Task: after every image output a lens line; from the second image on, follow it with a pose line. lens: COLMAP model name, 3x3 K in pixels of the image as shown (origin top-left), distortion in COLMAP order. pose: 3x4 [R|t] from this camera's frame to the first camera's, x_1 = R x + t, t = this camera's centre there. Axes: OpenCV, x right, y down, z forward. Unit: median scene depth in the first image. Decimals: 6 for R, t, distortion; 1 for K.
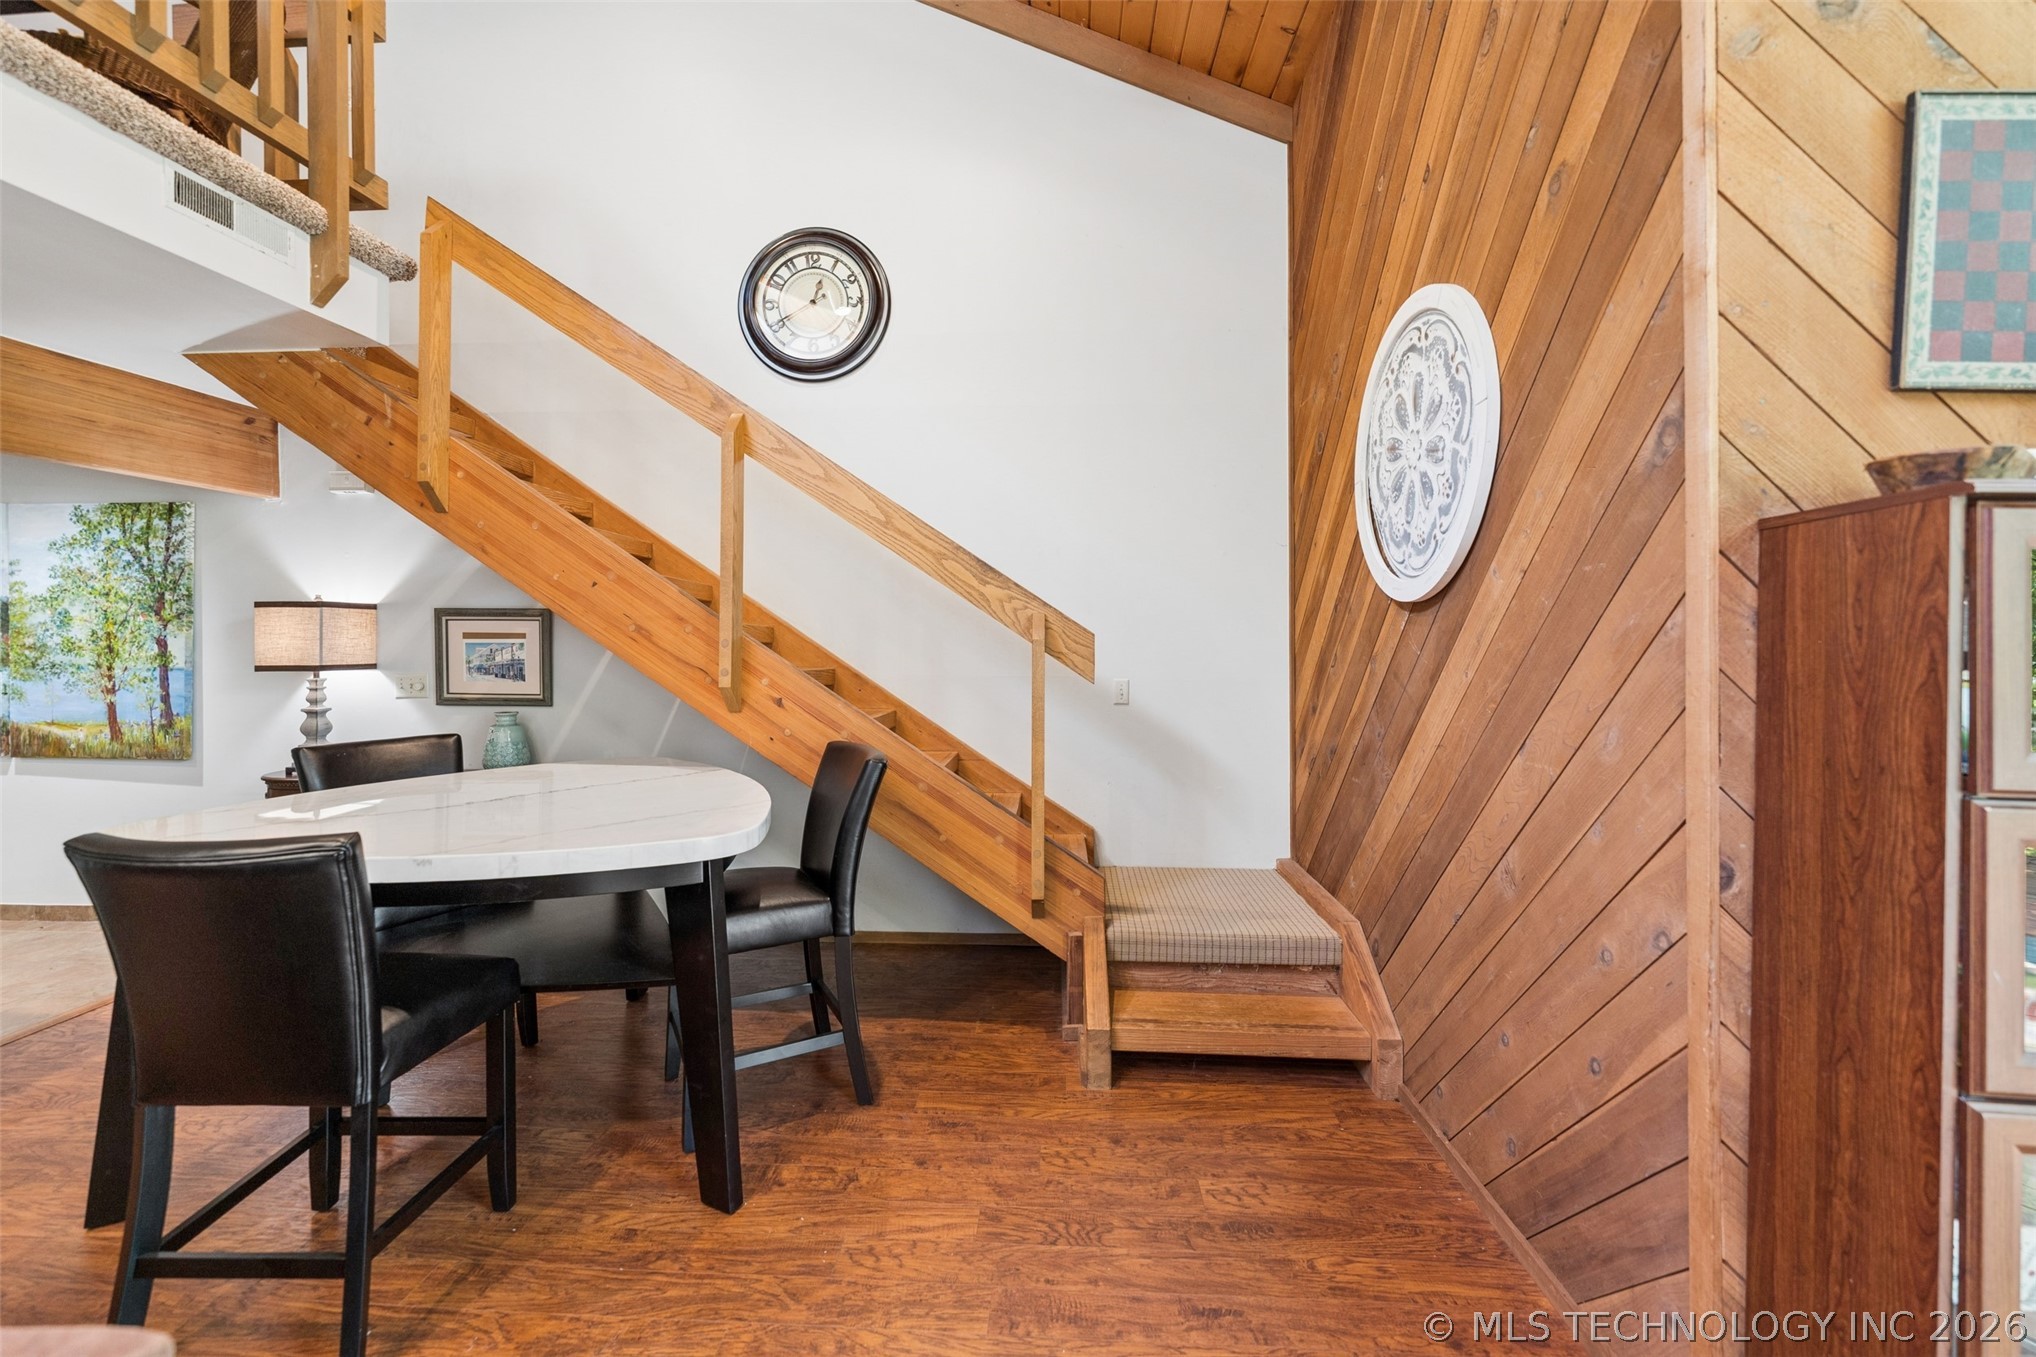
lens RADIAL K [[834.6, 0, 1016.5], [0, 834.6, 641.2], [0, 0, 1]] dist [-0.000332, 0.000099]
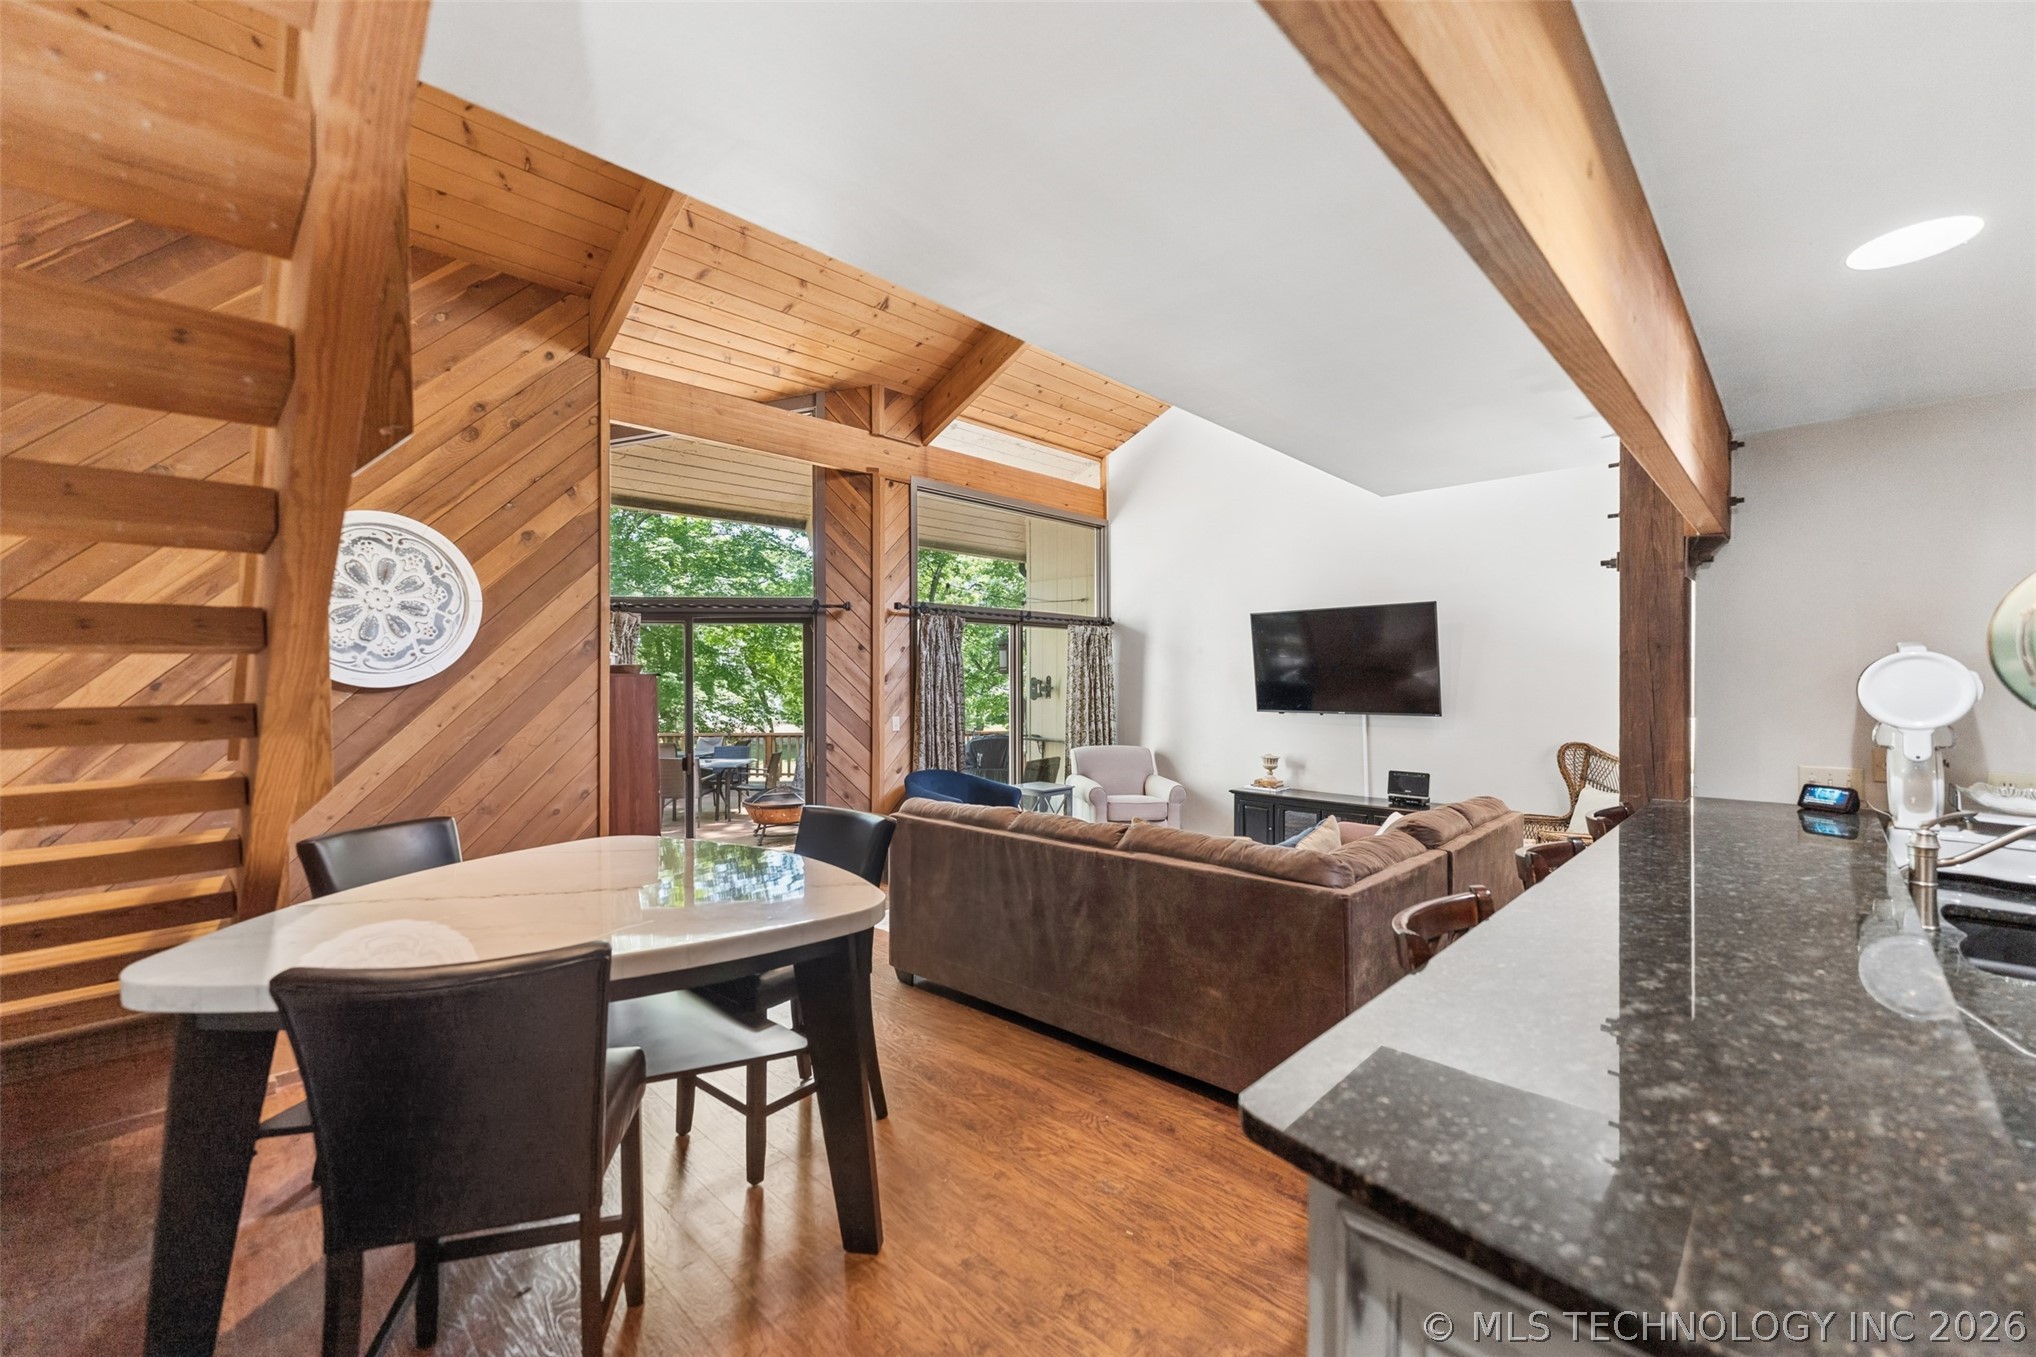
lens RADIAL K [[822.1, 0, 1013.6], [0, 822.1, 682.7], [0, 0, 1]] dist [-0.000898, -0.000541]
pose [[-0.752248, 0.003612, 0.658871, -1.245134], [0.004582, 0.999989, -0.000251, -0.038825], [-0.658865, 0.002830, -0.752256, 1.077219]]
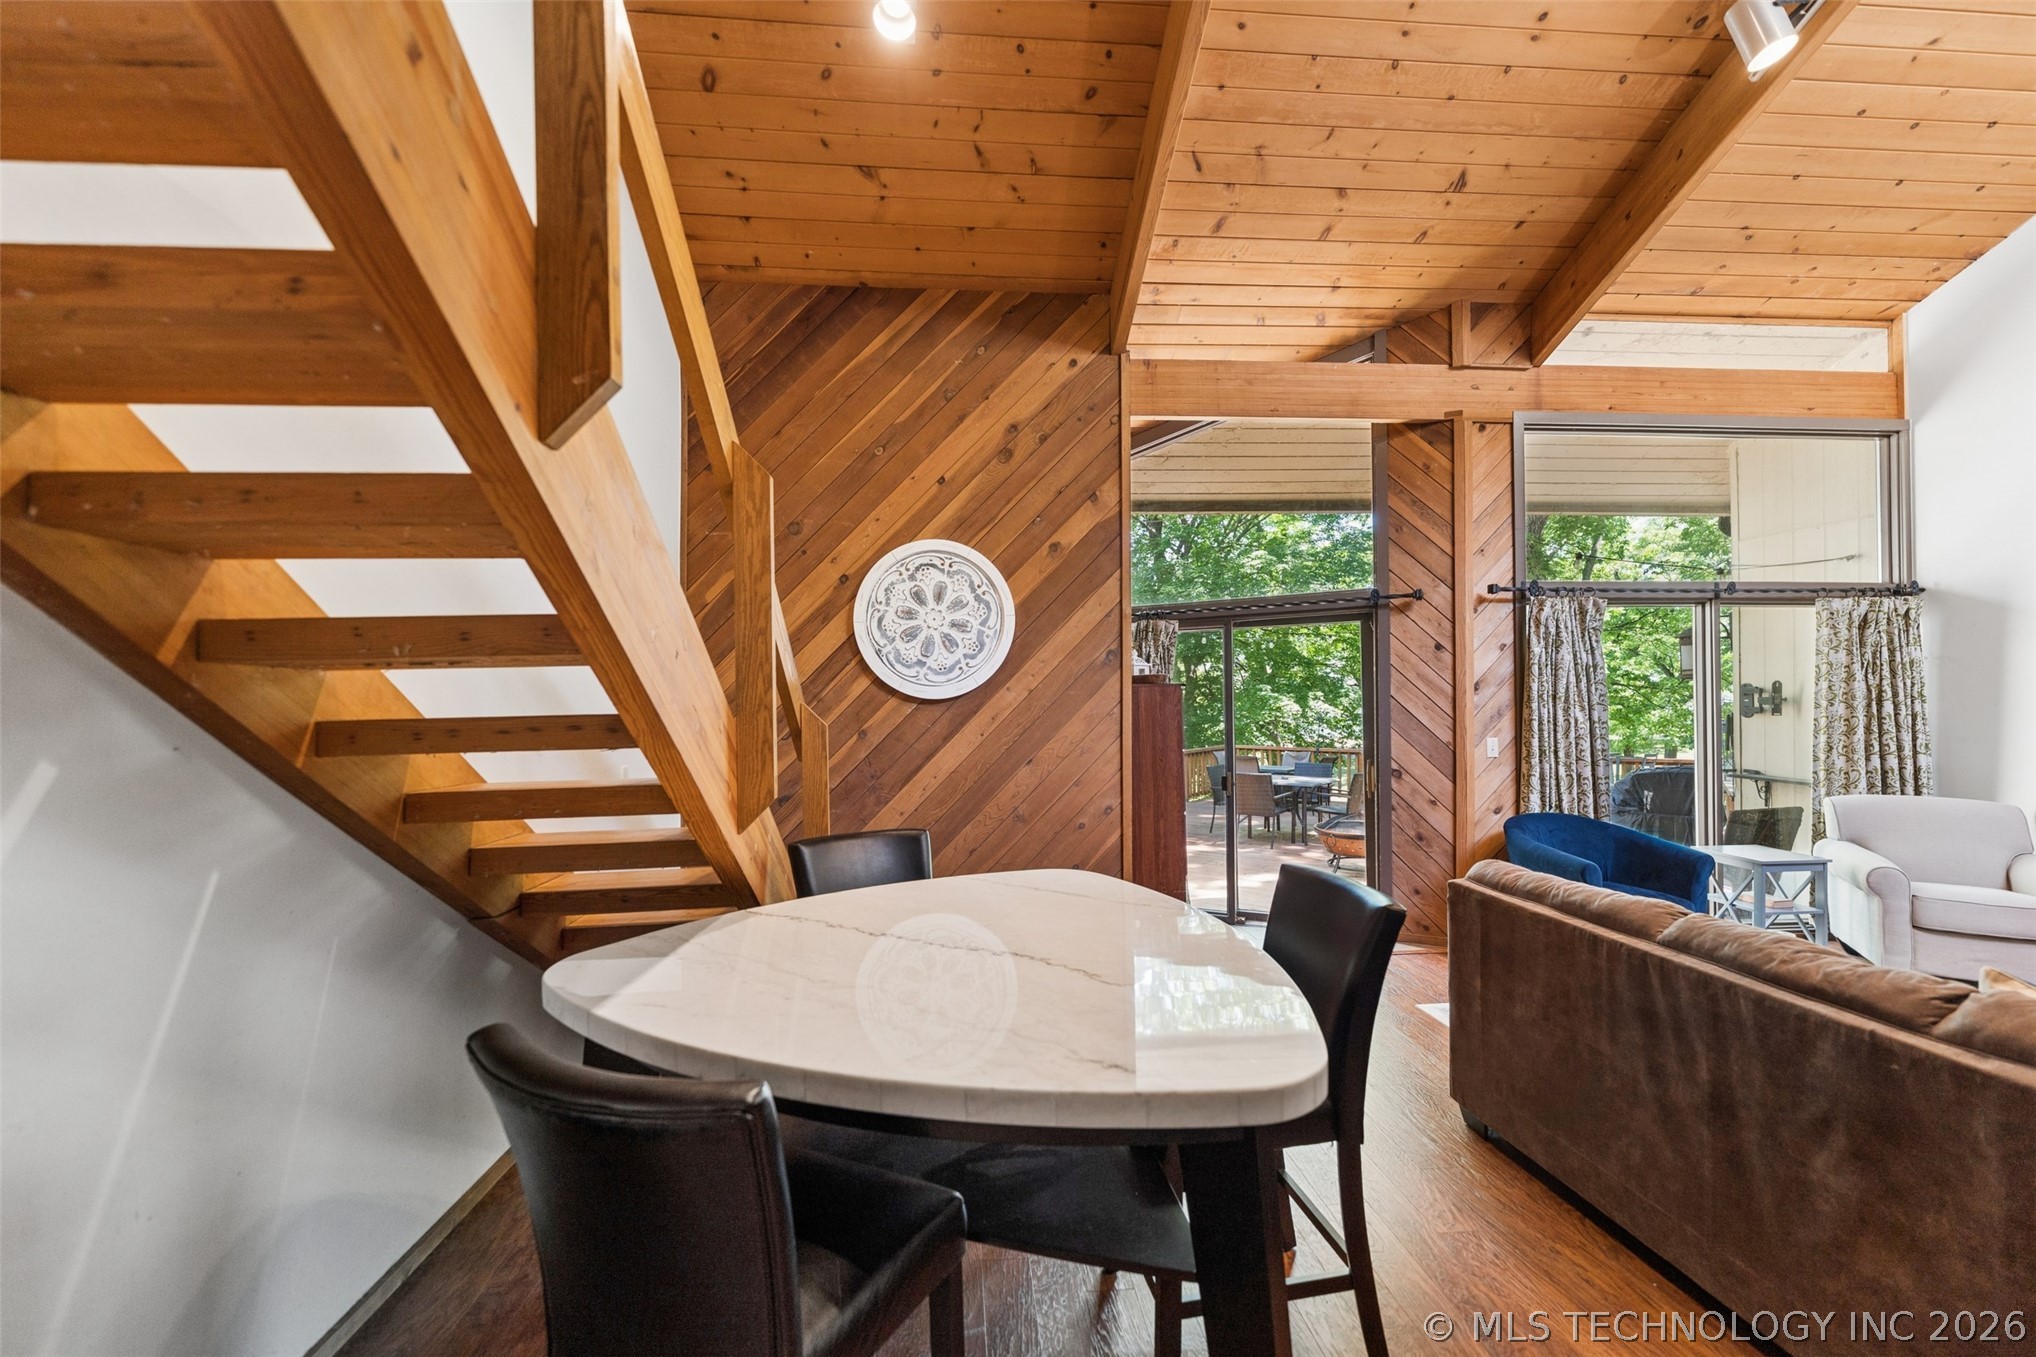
lens RADIAL K [[822.6, 0, 1014.2], [0, 822.6, 690.3], [0, 0, 1]] dist [0.001146, -0.000328]
pose [[-0.134921, 0.011491, 0.990790, -1.072785], [0.007758, 0.999914, -0.010541, -0.034982], [-0.990826, 0.006264, -0.134999, 0.818731]]
